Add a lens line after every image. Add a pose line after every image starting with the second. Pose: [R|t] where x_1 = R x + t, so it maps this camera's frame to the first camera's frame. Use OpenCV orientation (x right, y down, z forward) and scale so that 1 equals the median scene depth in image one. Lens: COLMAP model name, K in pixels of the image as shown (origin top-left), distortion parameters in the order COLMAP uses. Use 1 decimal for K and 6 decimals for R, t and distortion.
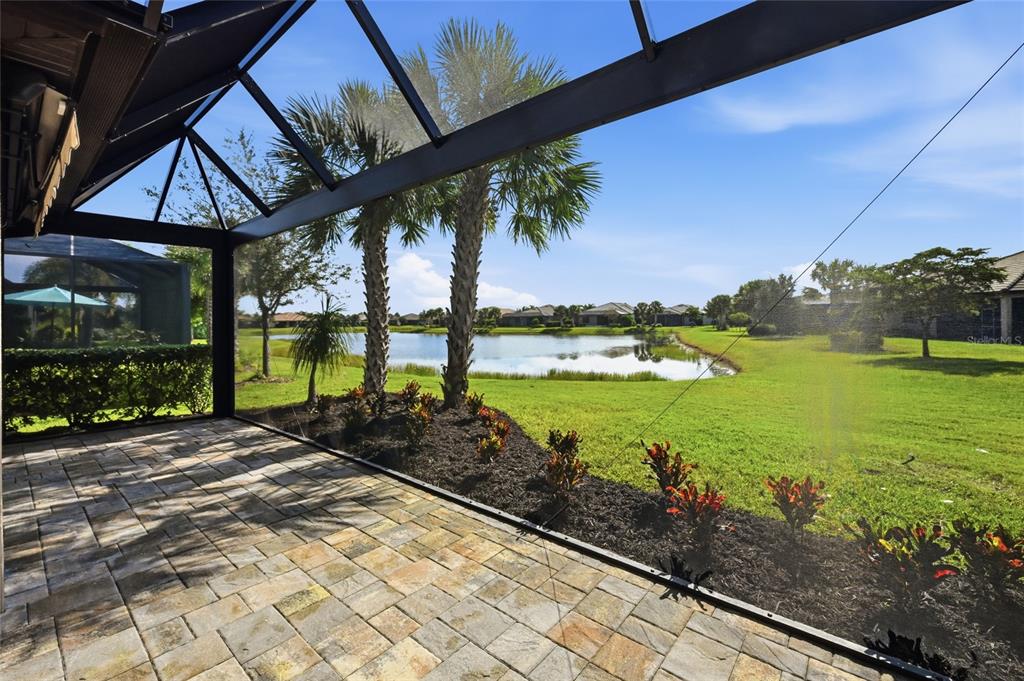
lens RADIAL K [[406.1, 0, 514.4], [0, 406.1, 341.4], [0, 0, 1]] dist [0.001326, 0.000209]
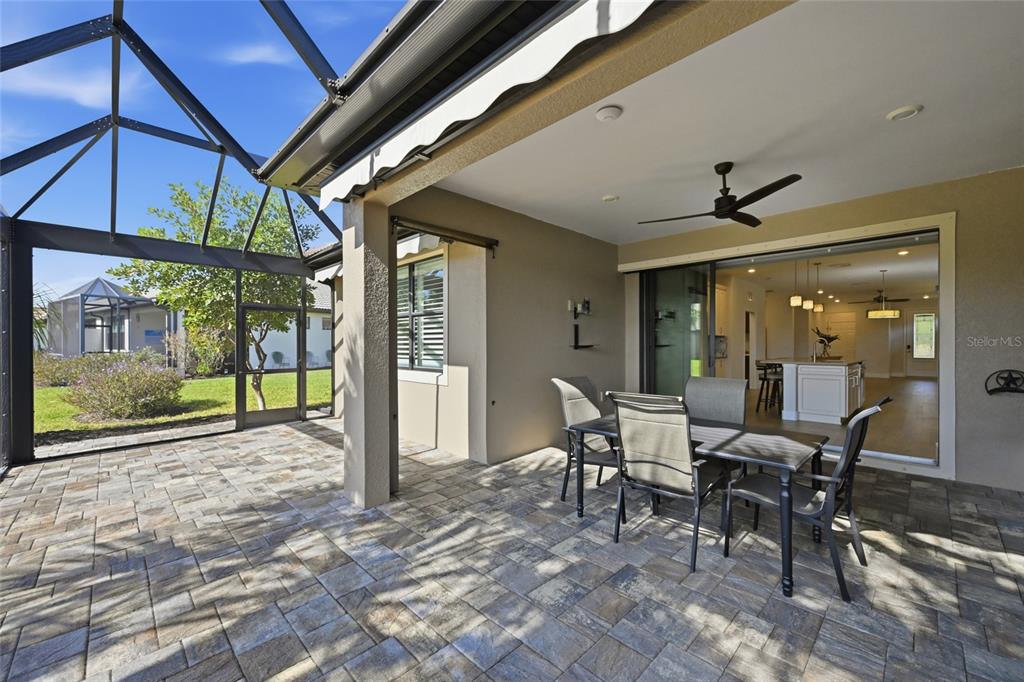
lens RADIAL K [[406.1, 0, 514.4], [0, 406.1, 341.9], [0, 0, 1]] dist [0.001326, 0.000209]
pose [[-0.993200, 0.017251, 0.115137, -1.476150], [0.022691, 0.998679, 0.046111, -0.057003], [-0.114189, 0.048410, -0.992279, 1.771986]]
